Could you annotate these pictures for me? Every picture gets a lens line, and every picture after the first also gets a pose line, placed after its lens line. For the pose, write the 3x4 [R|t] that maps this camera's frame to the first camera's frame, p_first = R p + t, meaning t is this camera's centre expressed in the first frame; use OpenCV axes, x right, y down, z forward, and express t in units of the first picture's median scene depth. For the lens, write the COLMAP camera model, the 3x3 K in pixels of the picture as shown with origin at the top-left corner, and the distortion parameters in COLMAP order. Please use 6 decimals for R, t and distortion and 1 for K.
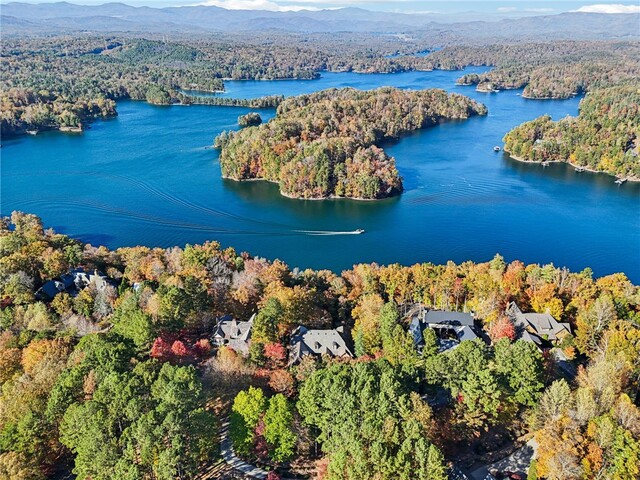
lens RADIAL K [[469.7, 0, 320.0], [0, 469.7, 240.0], [0, 0, 1]] dist [0.058944, -0.055073]
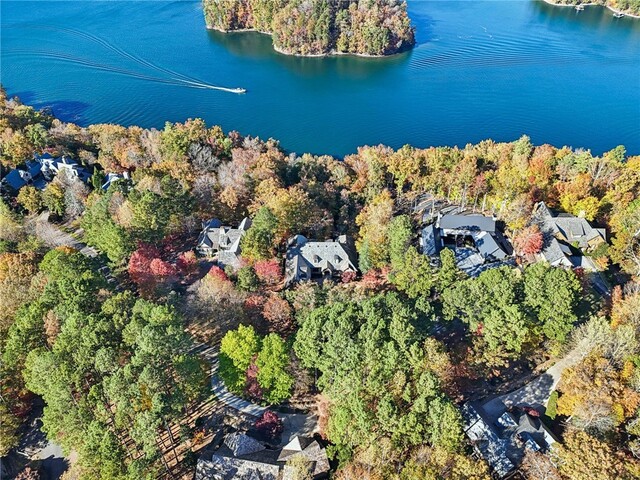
lens RADIAL K [[469.7, 0, 320.0], [0, 469.7, 240.0], [0, 0, 1]] dist [0.058944, -0.055073]
pose [[0.999988, -0.004831, -0.001268, 0.001222], [0.004989, 0.953704, 0.300706, -0.071283], [-0.000243, -0.300709, 0.953716, 0.160610]]
